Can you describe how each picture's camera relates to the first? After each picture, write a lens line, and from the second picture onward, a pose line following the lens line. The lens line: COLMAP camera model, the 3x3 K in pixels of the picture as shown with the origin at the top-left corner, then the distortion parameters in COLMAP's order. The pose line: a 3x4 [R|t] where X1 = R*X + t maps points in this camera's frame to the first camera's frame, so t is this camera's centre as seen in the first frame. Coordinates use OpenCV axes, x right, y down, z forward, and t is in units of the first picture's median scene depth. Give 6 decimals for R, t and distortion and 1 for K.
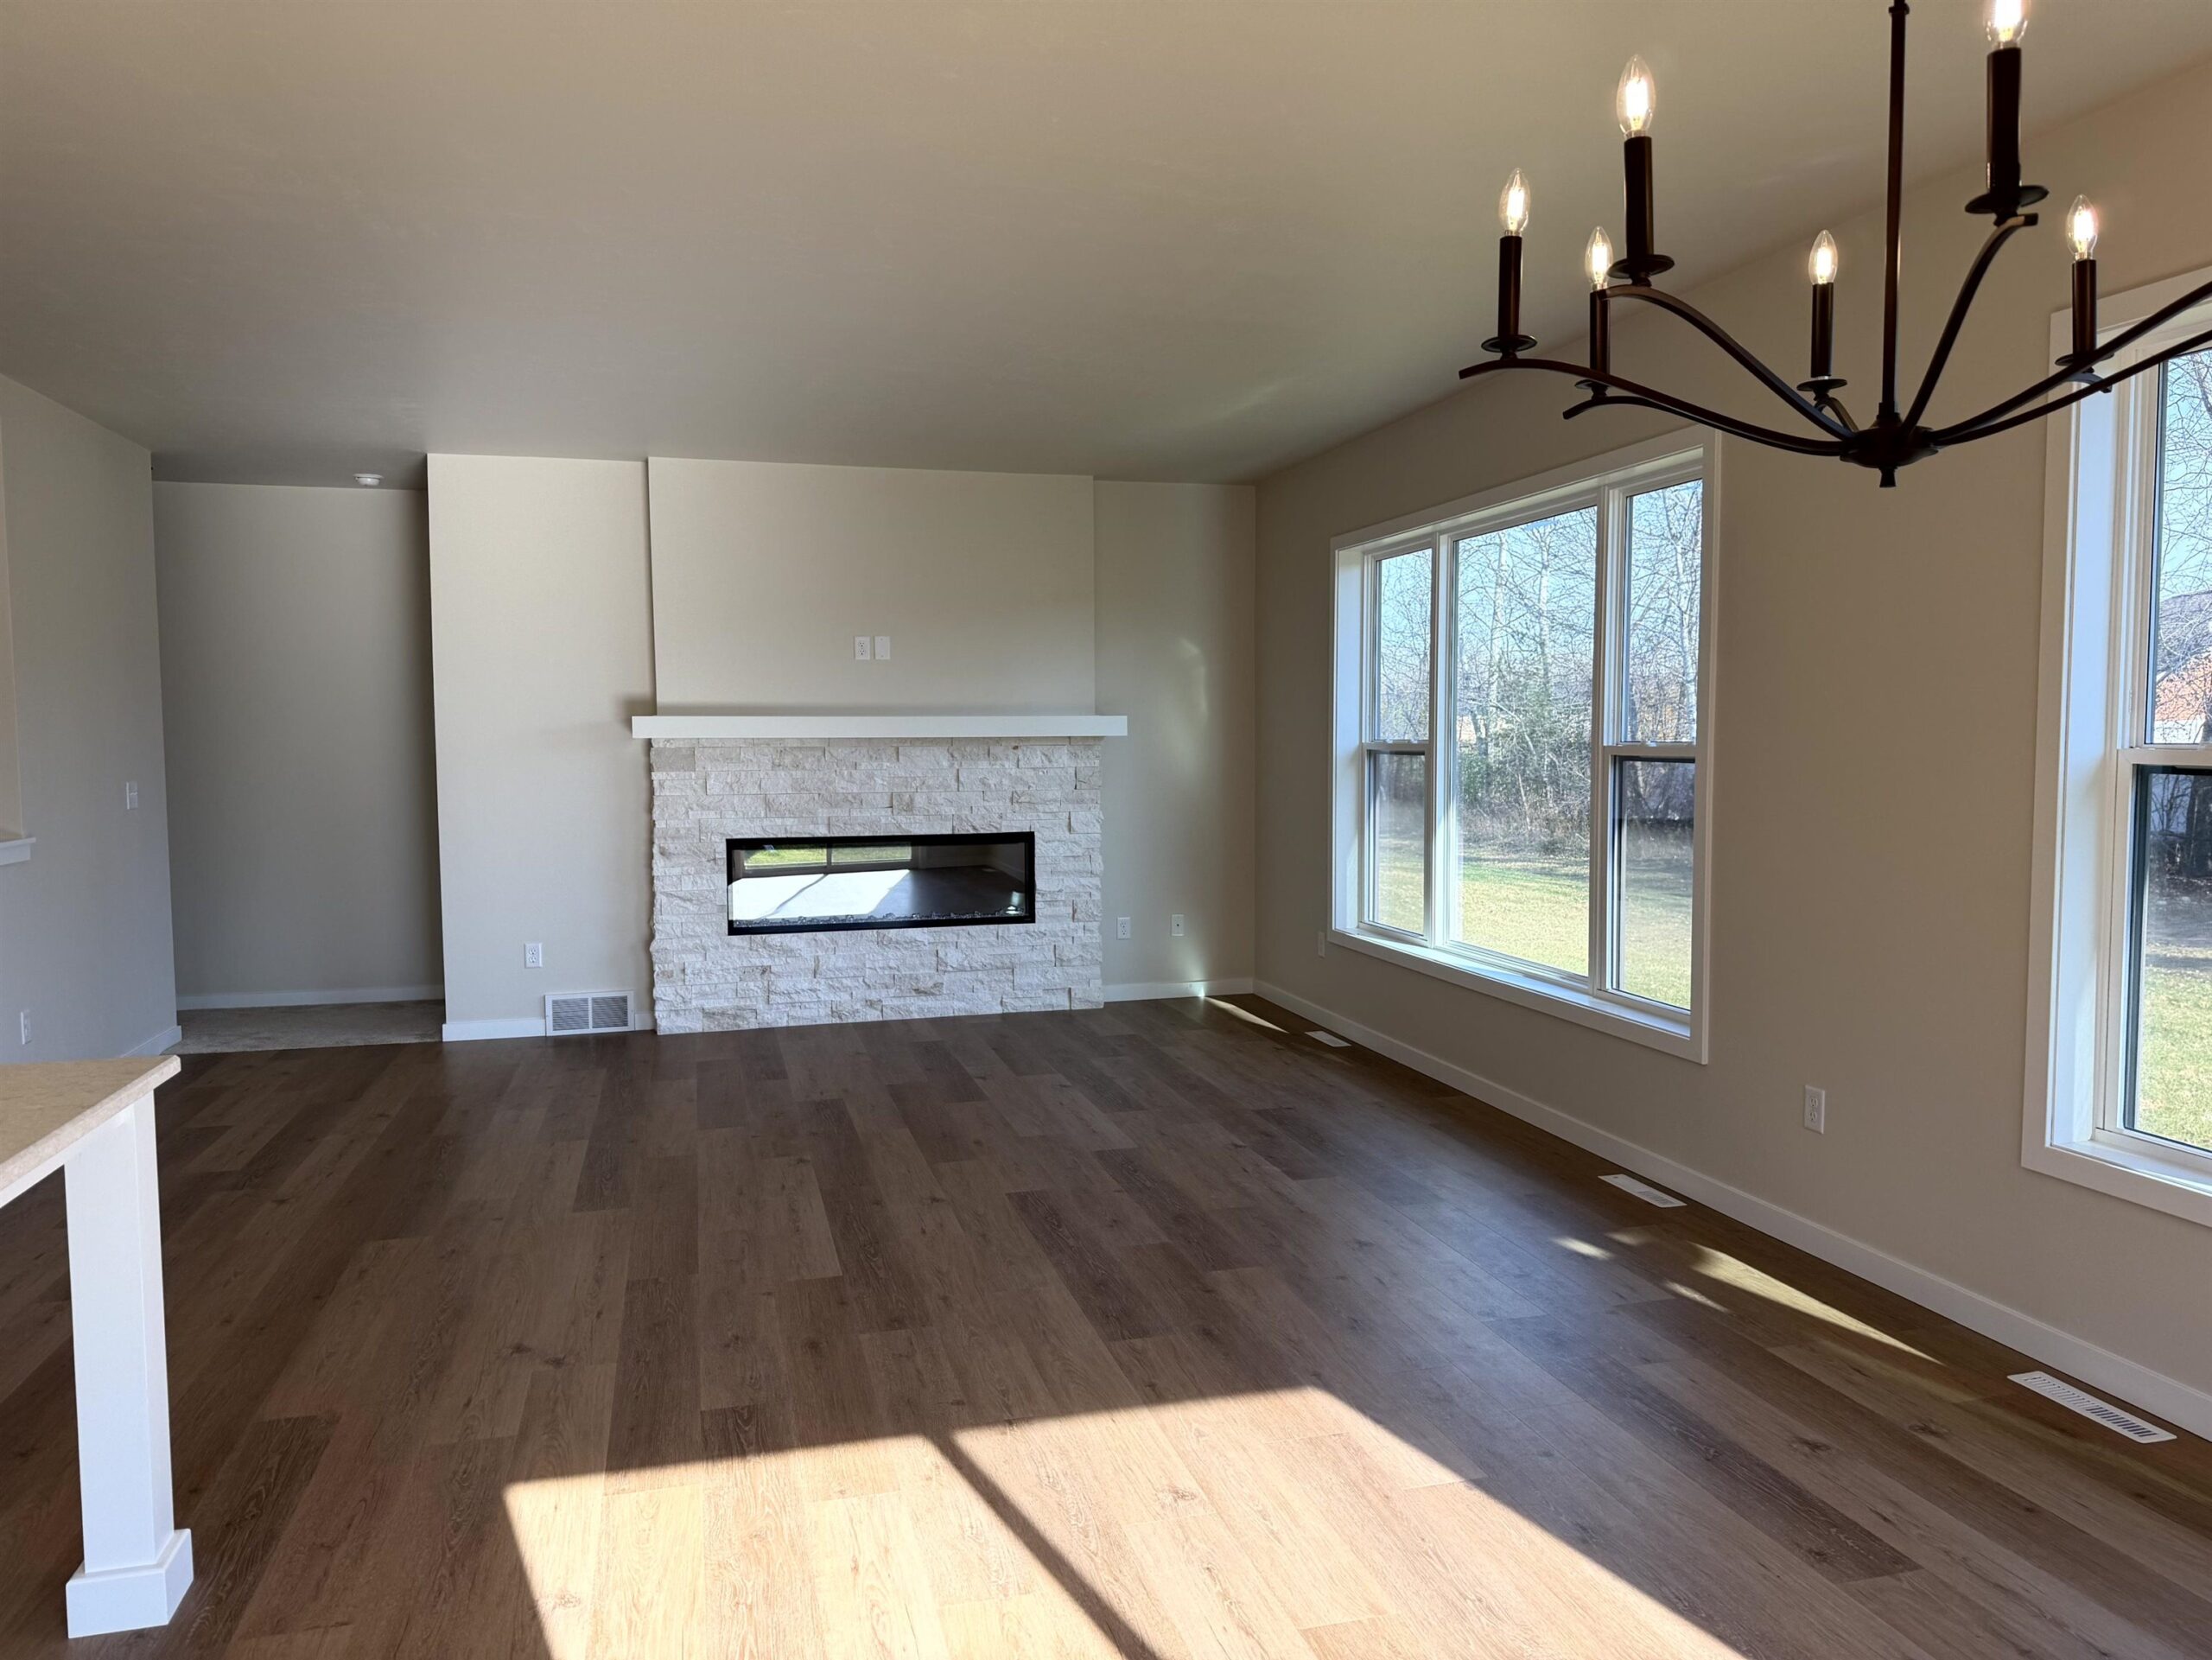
lens RADIAL K [[1546.7, 0, 1121.3], [0, 1546.7, 820.2], [0, 0, 1]] dist [0.032984, -0.033393]
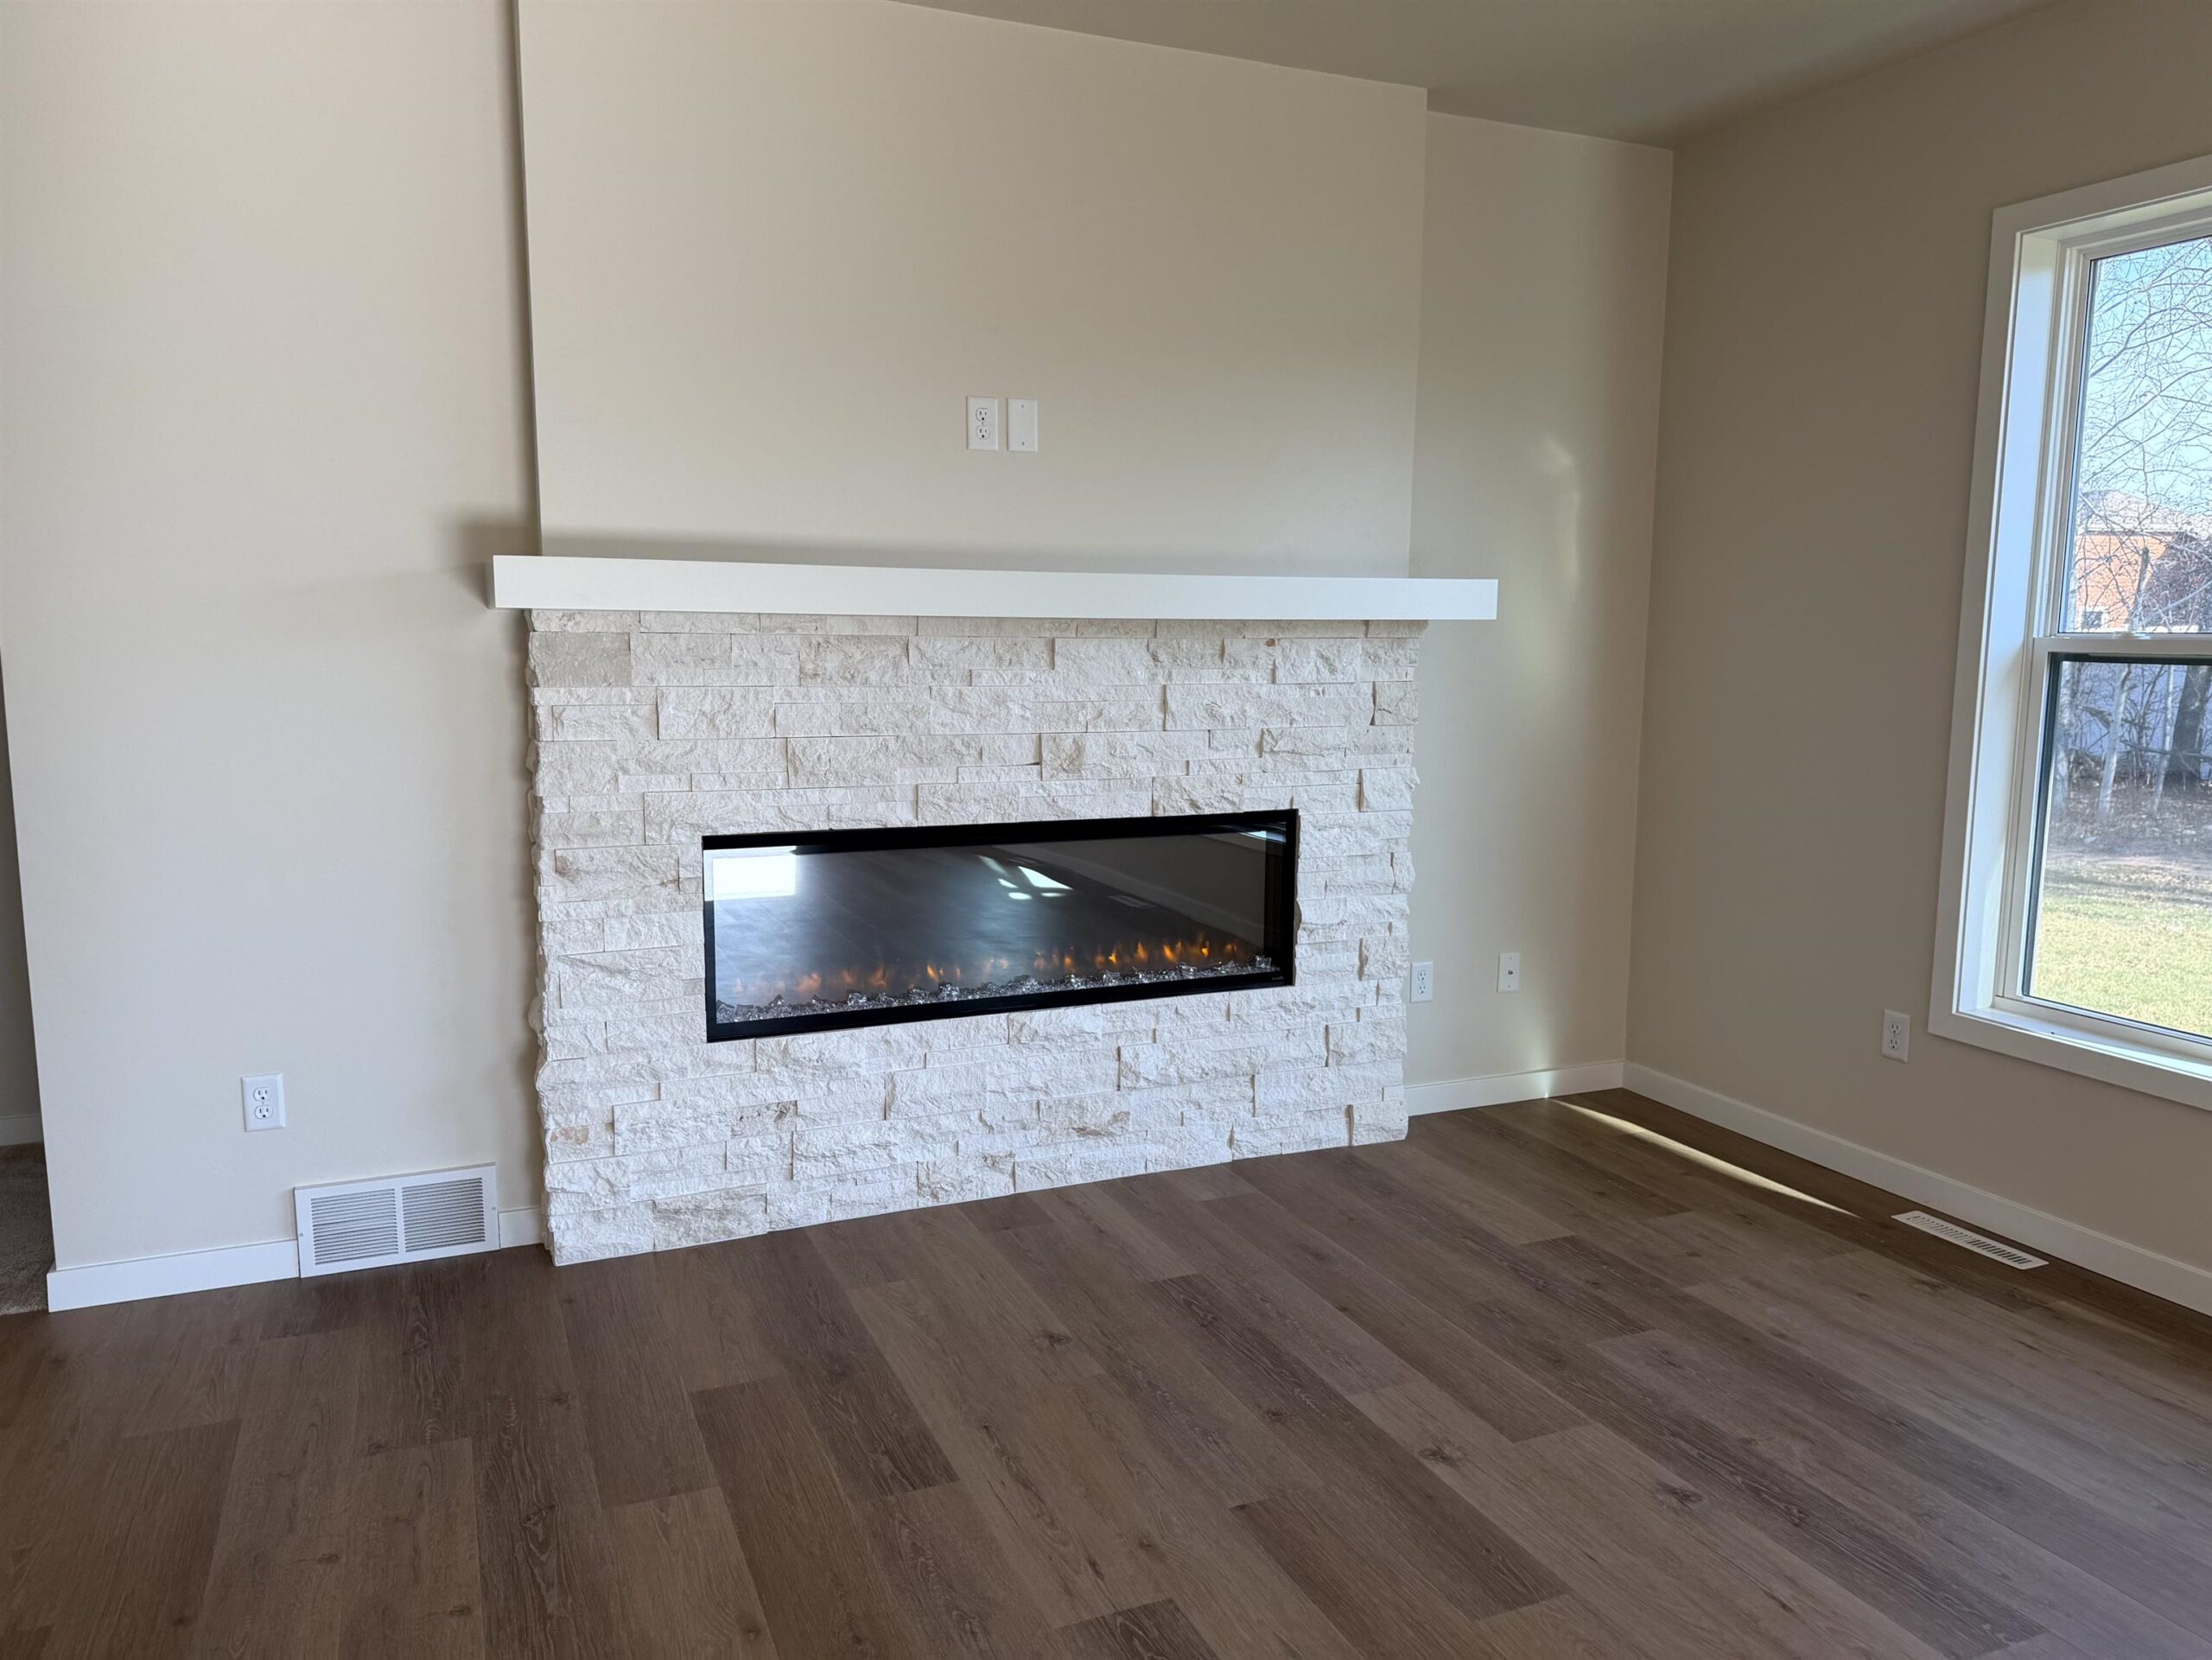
lens RADIAL K [[1546.7, 0, 1088.4], [0, 1546.7, 838.1], [0, 0, 1]] dist [0.032984, -0.033393]
pose [[0.990501, -0.004466, 0.137433, -0.200548], [-0.006622, 0.996764, 0.080116, -0.024016], [-0.137346, -0.080265, 0.987266, 0.522553]]
